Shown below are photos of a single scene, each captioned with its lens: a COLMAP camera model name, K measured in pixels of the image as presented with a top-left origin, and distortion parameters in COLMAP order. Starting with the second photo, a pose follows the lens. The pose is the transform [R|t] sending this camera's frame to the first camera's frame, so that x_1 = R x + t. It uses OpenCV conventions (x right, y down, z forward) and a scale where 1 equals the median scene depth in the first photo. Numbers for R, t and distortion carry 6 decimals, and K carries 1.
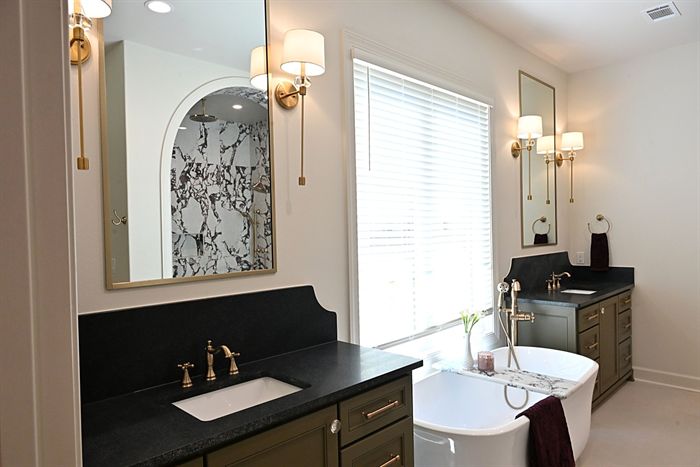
lens RADIAL K [[471.5, 0, 351.4], [0, 471.5, 233.7], [0, 0, 1]] dist [0.009825, 0.000982]
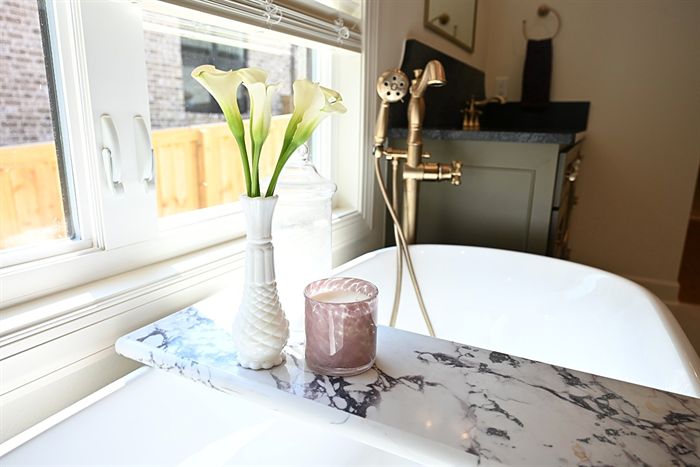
lens RADIAL K [[471.5, 0, 349.2], [0, 471.5, 234.7], [0, 0, 1]] dist [0.009825, 0.000982]
pose [[0.956348, -0.028237, 0.290863, 0.180992], [-0.038175, 0.974720, 0.220145, 0.144563], [-0.289727, -0.221639, 0.931093, 0.645986]]
